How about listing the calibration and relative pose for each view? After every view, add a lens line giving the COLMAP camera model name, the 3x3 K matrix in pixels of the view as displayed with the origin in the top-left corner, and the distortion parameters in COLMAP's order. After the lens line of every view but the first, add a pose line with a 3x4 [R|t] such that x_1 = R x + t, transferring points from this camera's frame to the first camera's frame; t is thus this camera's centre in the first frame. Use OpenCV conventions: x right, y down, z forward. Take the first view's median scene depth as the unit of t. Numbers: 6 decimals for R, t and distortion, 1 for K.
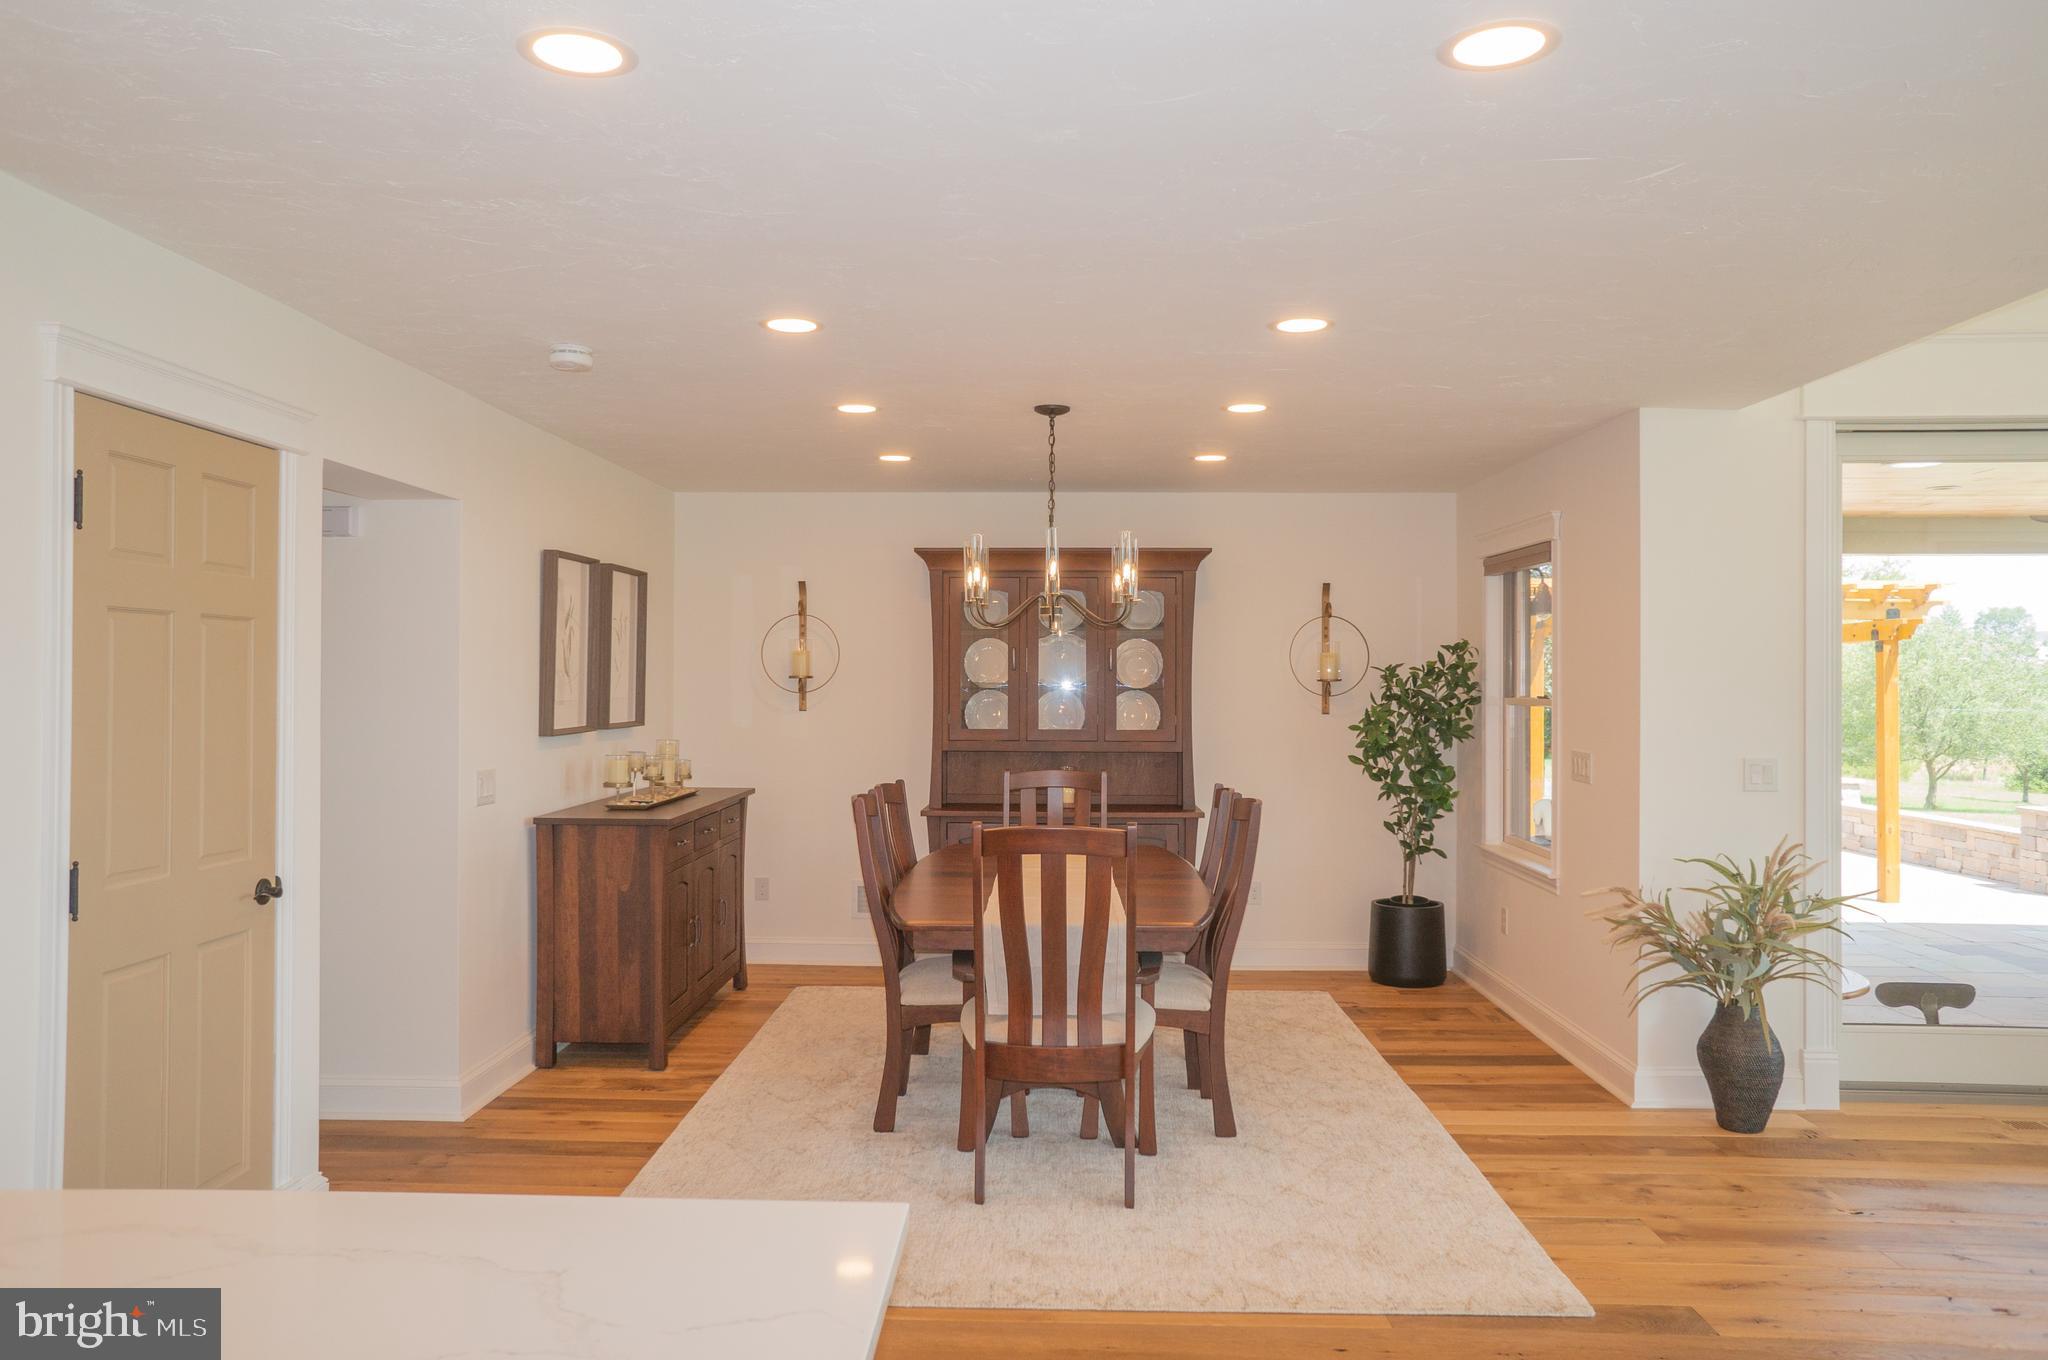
lens RADIAL K [[1386.1, 0, 1011.0], [0, 1386.1, 689.0], [0, 0, 1]] dist [-0.062617, 0.084186]
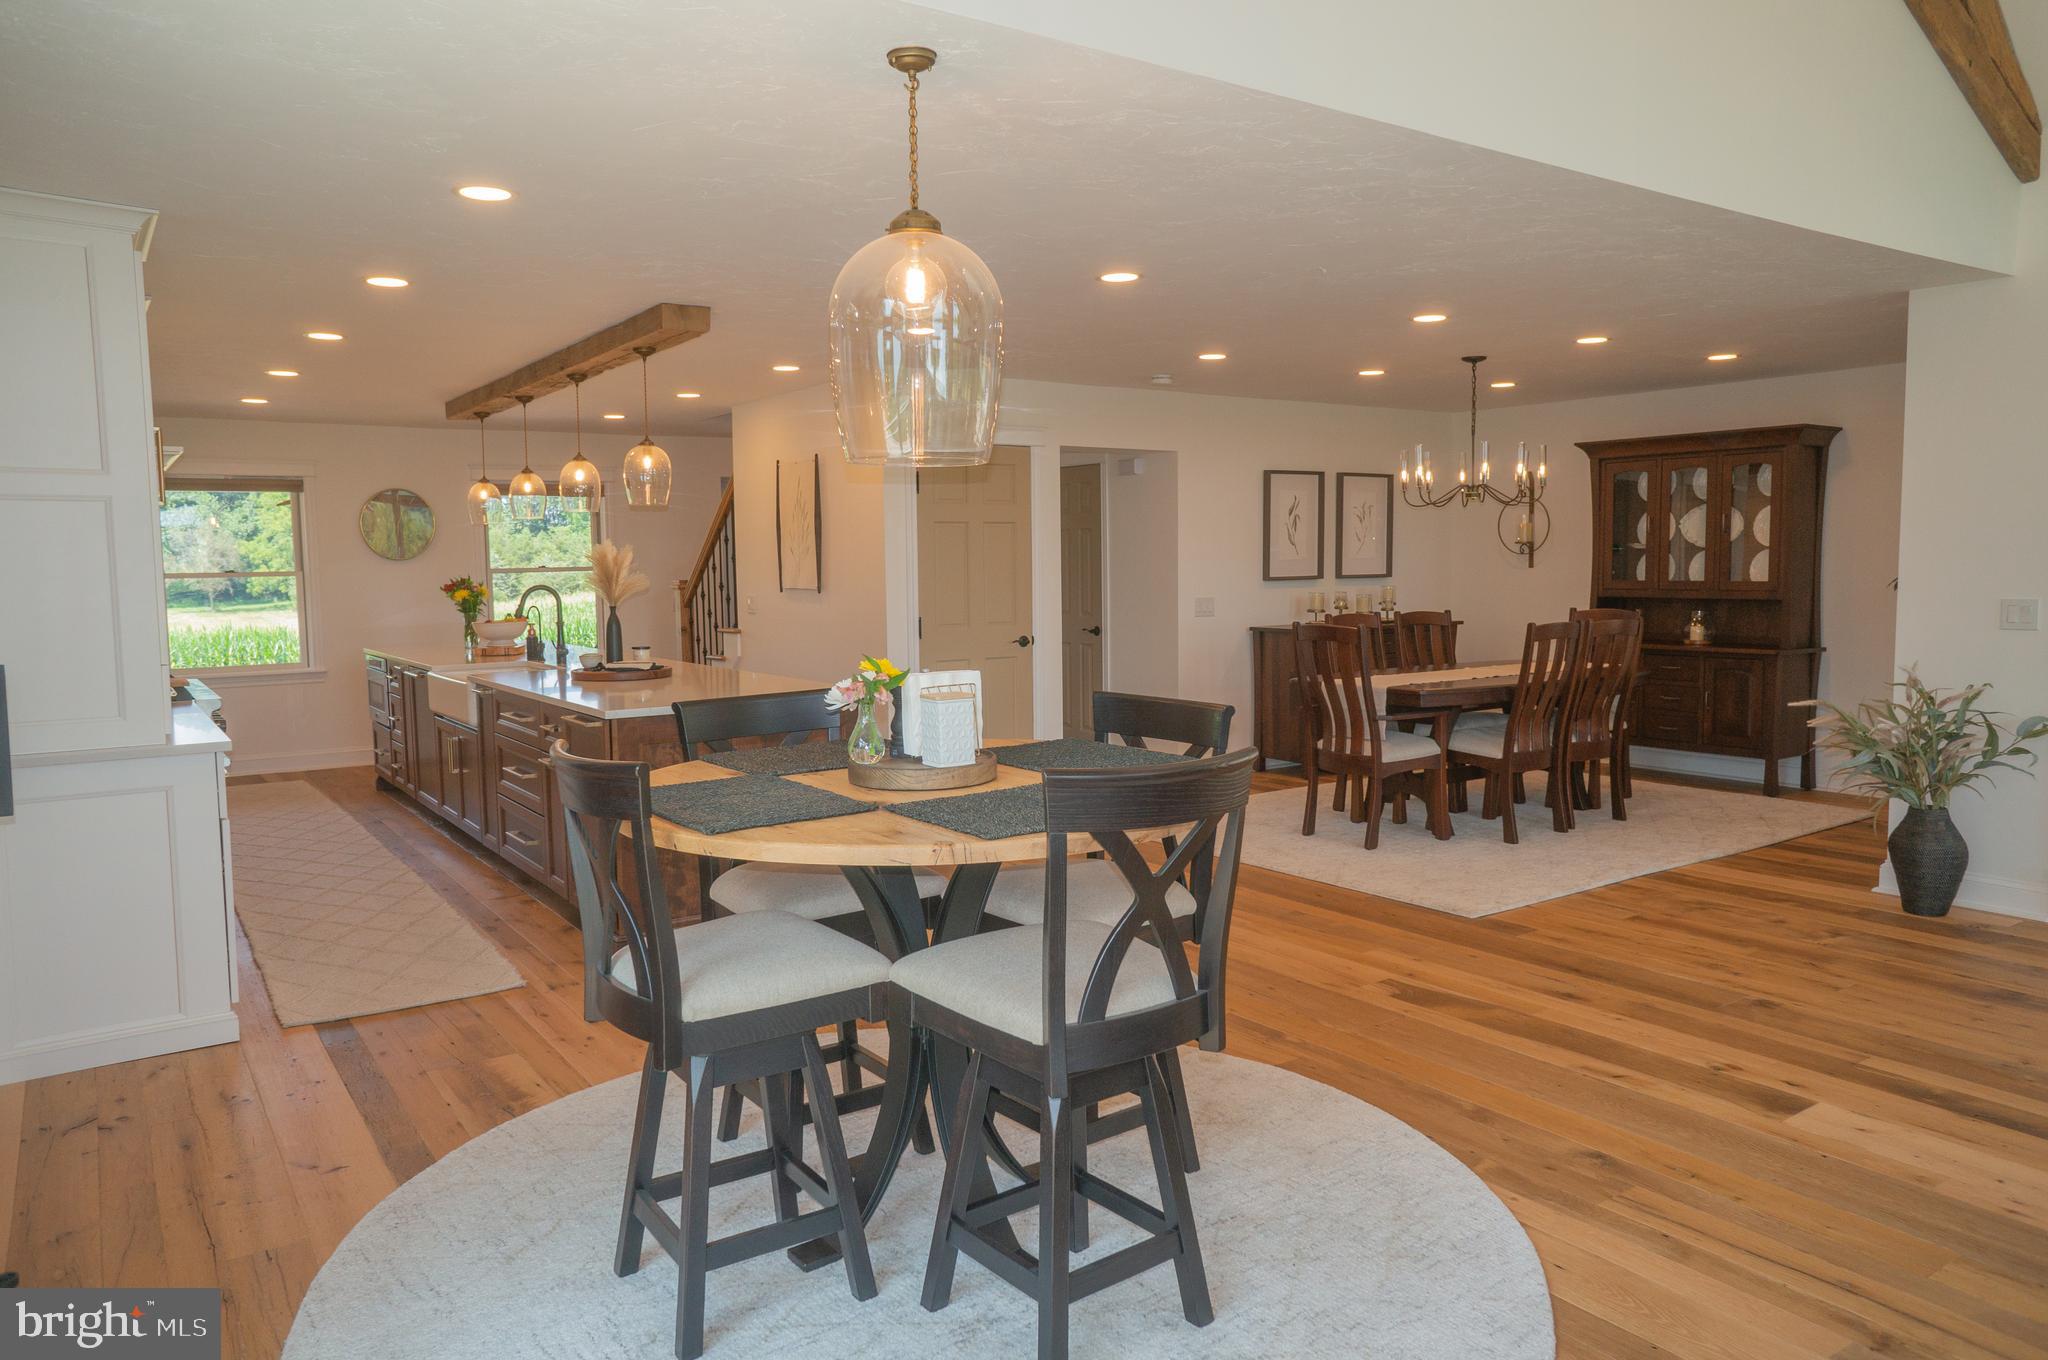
lens RADIAL K [[1386.1, 0, 1061.1], [0, 1386.1, 654.1], [0, 0, 1]] dist [-0.062617, 0.084186]
pose [[0.610088, 0.041545, -0.791244, 0.945605], [0.012848, 0.997974, 0.062305, 0.016405], [0.792230, -0.048178, 0.608318, -0.267832]]
